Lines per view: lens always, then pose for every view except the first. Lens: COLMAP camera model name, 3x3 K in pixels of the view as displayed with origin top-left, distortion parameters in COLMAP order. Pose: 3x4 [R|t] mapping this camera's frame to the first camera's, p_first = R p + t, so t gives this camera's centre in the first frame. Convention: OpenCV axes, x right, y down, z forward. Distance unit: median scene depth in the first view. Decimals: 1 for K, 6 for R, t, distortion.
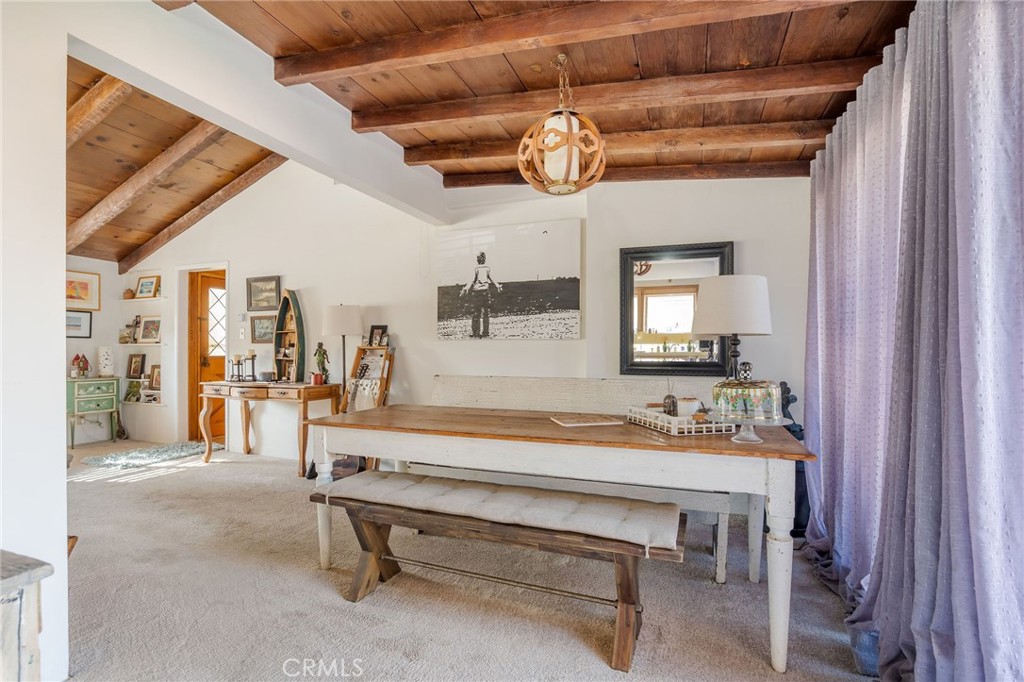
lens RADIAL K [[485.7, 0, 508.5], [0, 485.7, 350.0], [0, 0, 1]] dist [-0.036168, 0.000557]
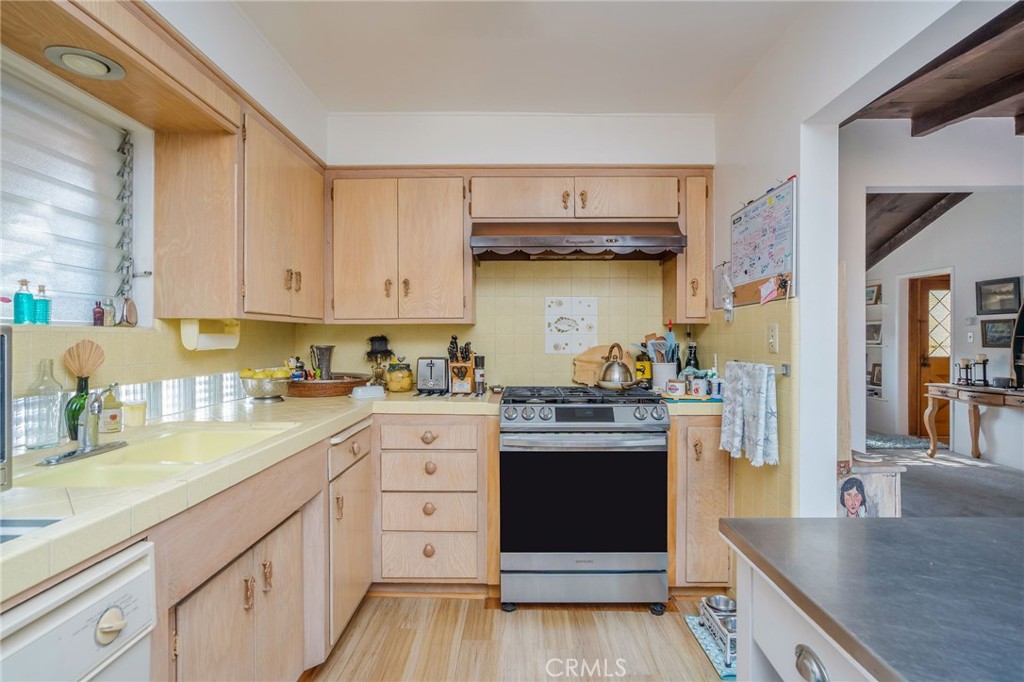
lens RADIAL K [[515.3, 0, 510.4], [0, 515.3, 338.4], [0, 0, 1]] dist [-0.001161, 0.001121]
pose [[0.347145, 0.000378, -0.937811, 0.123161], [-0.001499, 0.999999, -0.000152, -0.031125], [0.937810, 0.001459, 0.347145, -0.280805]]
